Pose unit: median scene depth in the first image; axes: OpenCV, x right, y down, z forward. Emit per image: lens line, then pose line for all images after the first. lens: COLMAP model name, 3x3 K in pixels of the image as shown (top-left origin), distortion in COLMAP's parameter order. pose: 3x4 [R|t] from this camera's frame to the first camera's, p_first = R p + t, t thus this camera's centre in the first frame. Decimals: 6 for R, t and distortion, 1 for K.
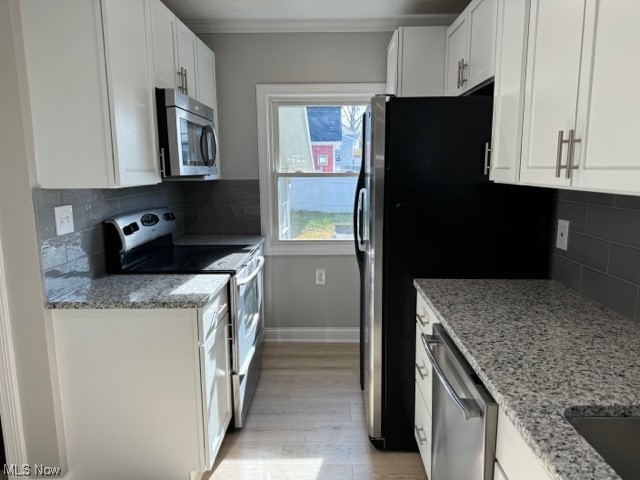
lens RADIAL K [[455.3, 0, 320.0], [0, 455.3, 240.0], [0, 0, 1]] dist [0.067644, -0.060115]
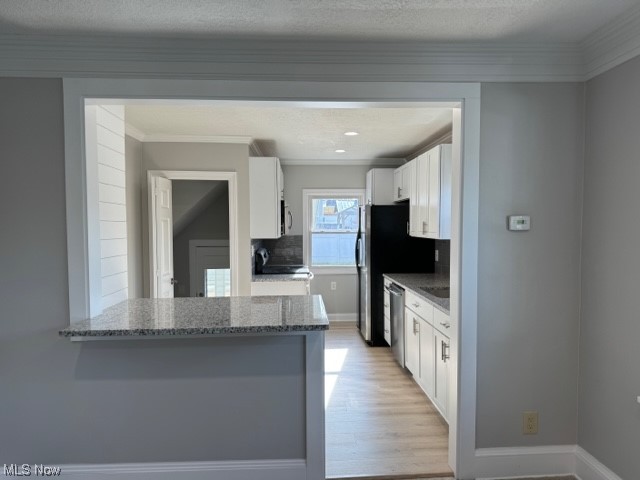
lens RADIAL K [[455.3, 0, 320.0], [0, 455.3, 240.0], [0, 0, 1]] dist [0.067644, -0.060115]
pose [[0.996905, -0.002990, 0.078557, -0.310747], [0.012476, 0.992630, -0.120542, 0.181469], [-0.077618, 0.121149, 0.989595, -1.368324]]
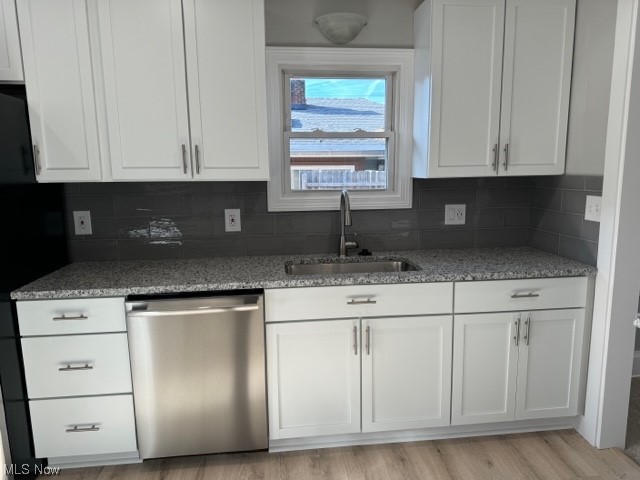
lens RADIAL K [[455.3, 0, 320.0], [0, 455.3, 240.0], [0, 0, 1]] dist [0.067644, -0.060115]
pose [[-0.157964, -0.137888, 0.977770, -0.680982], [0.159403, 0.973654, 0.163060, -0.057073], [-0.974494, 0.181617, -0.131822, 0.475212]]
